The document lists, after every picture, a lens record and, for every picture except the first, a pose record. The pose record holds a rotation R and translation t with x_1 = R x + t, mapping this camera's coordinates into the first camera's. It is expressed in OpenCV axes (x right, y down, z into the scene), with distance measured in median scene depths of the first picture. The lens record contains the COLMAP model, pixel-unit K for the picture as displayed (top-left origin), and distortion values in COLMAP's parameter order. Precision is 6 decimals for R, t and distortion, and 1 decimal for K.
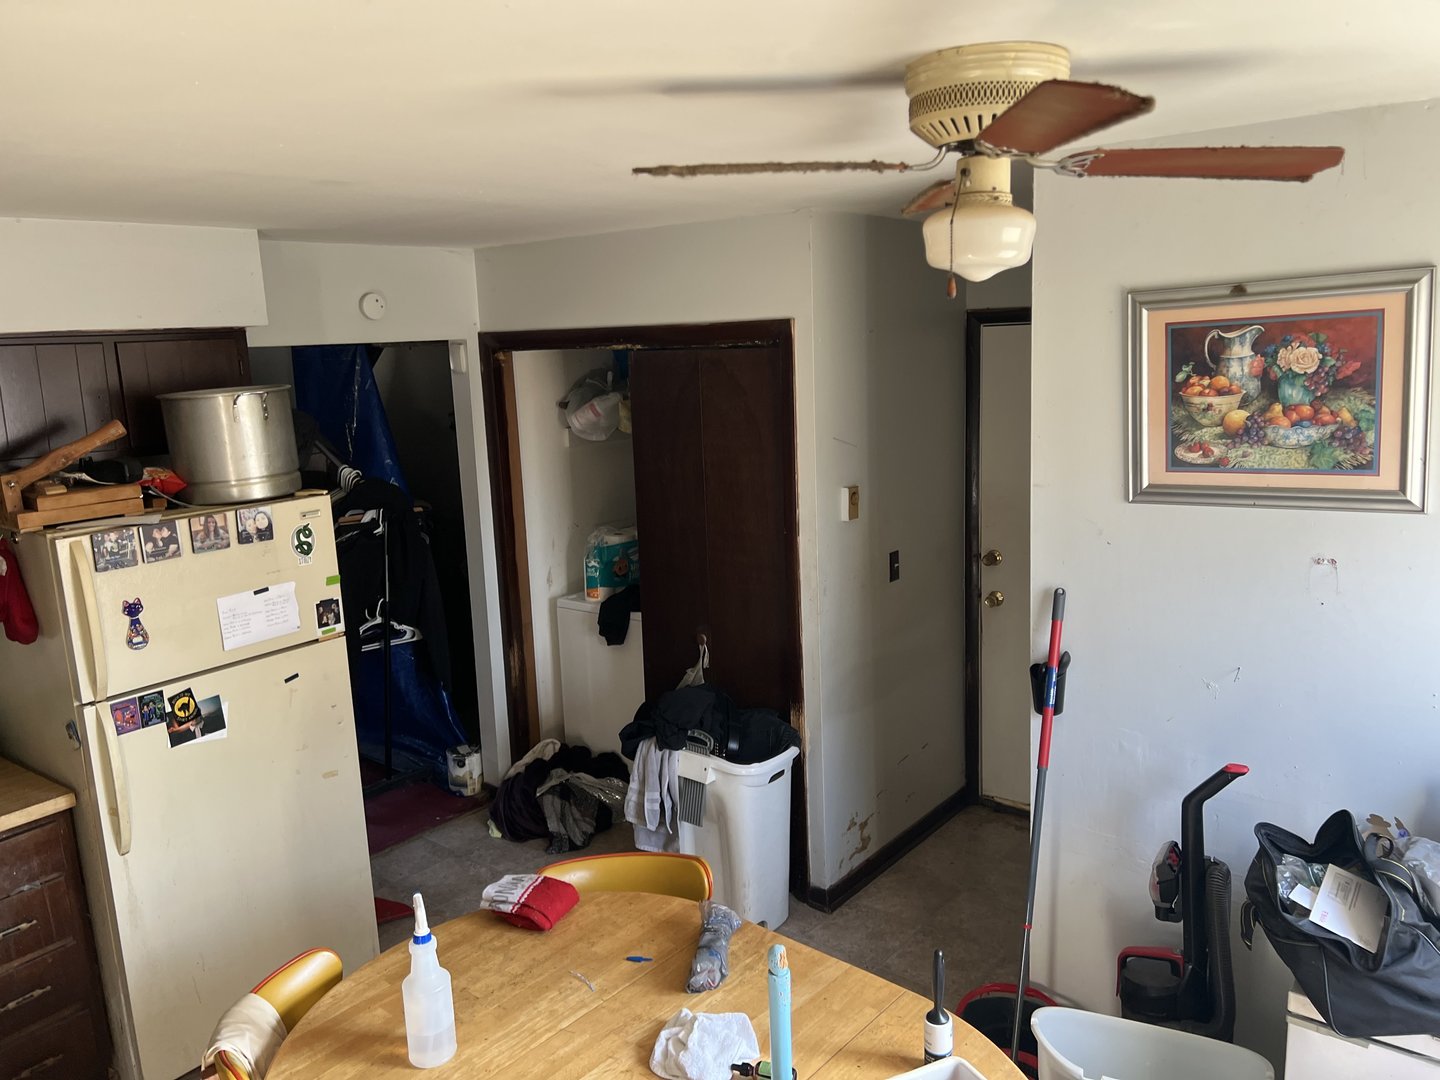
lens RADIAL K [[1069.7, 0, 719.6], [0, 1069.7, 537.1], [0, 0, 1]] dist [0.021760, -0.031040]
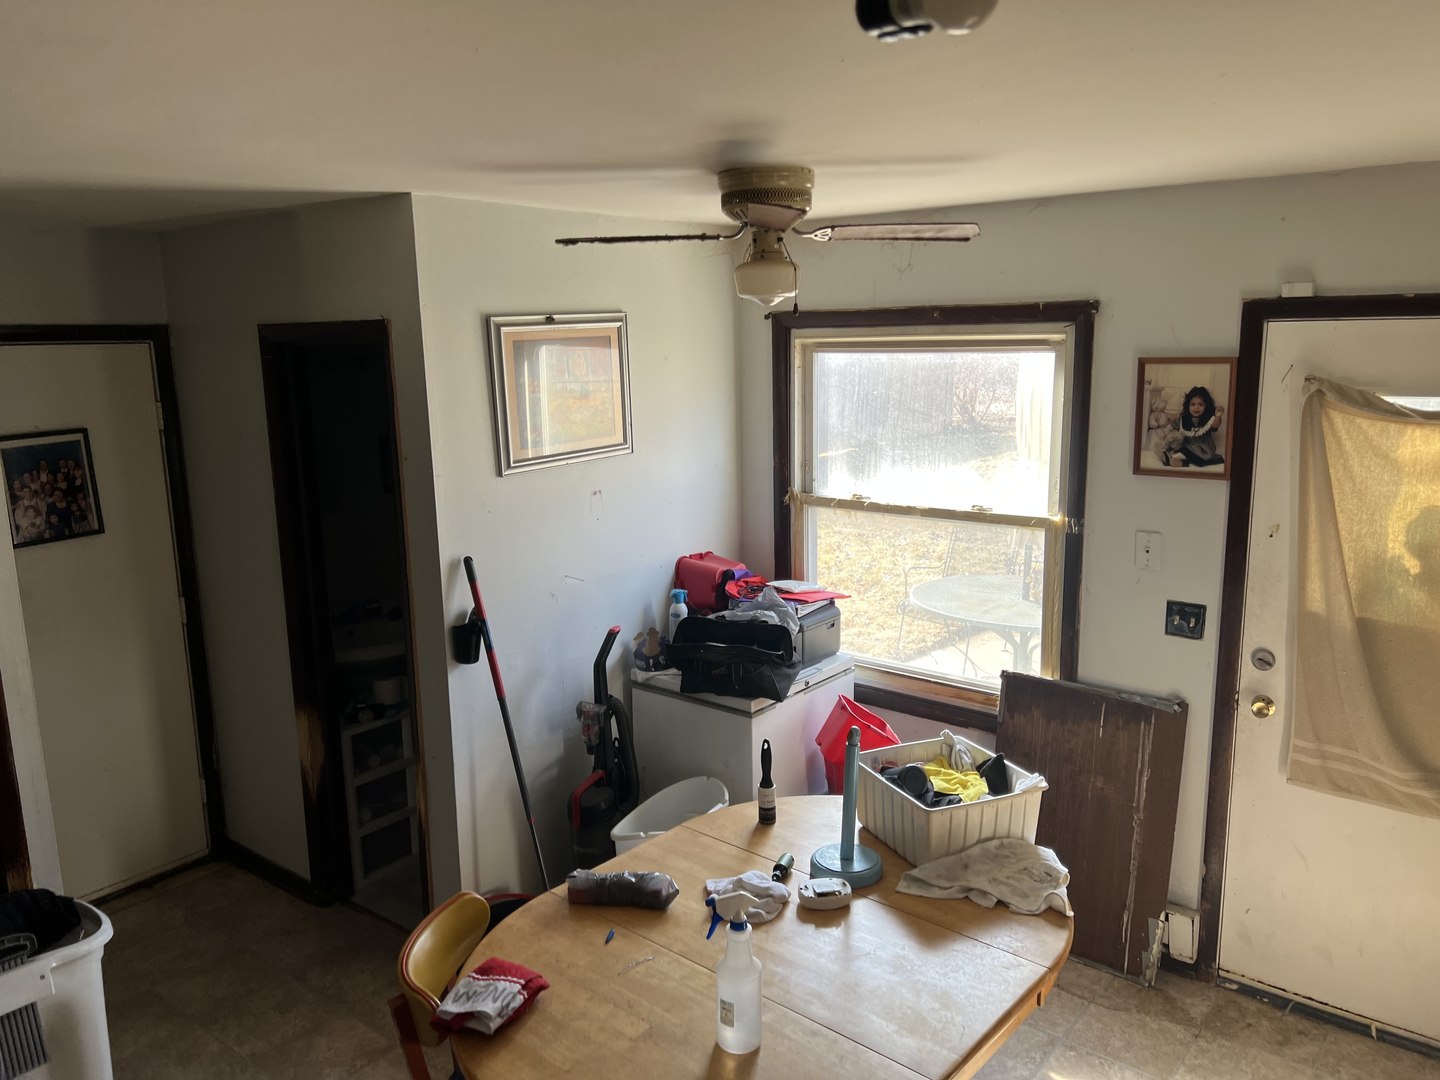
lens RADIAL K [[1069.7, 0, 723.8], [0, 1069.7, 544.2], [0, 0, 1]] dist [0.021760, -0.031040]
pose [[0.008256, -0.151230, 0.988464, -1.020090], [0.186405, 0.971404, 0.147063, -0.101634], [-0.982438, 0.183040, 0.036210, 0.774834]]
